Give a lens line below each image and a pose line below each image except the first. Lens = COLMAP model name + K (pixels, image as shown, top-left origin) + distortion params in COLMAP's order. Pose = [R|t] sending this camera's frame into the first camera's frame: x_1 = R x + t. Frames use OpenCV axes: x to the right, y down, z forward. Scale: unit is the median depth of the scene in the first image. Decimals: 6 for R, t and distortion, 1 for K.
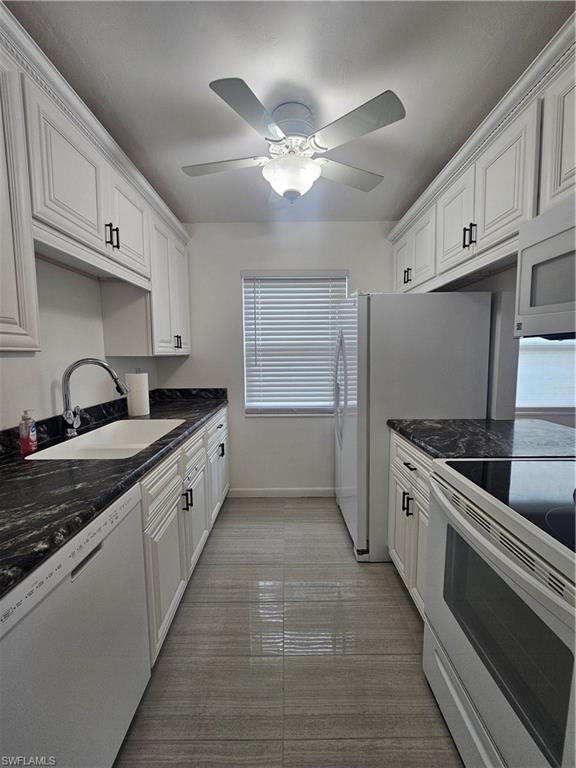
lens RADIAL K [[313.3, 0, 286.0], [0, 313.3, 385.4], [0, 0, 1]] dist [-0.002644, -0.000355]
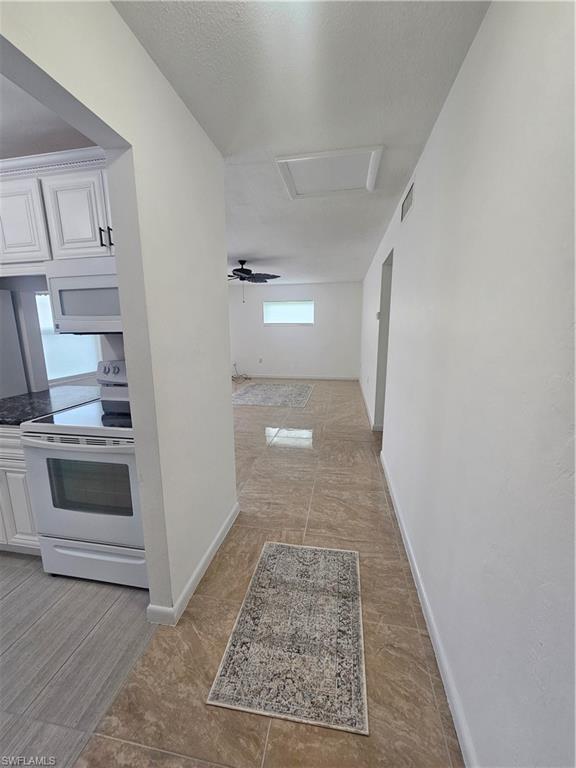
lens RADIAL K [[315.9, 0, 288.0], [0, 315.9, 384.0], [0, 0, 1]] dist [0.000458, 0.000014]
pose [[0.169181, -0.169567, 0.970889, -0.620046], [0.100393, 0.982930, 0.154176, -0.029807], [-0.980458, 0.071387, 0.183317, -0.395358]]
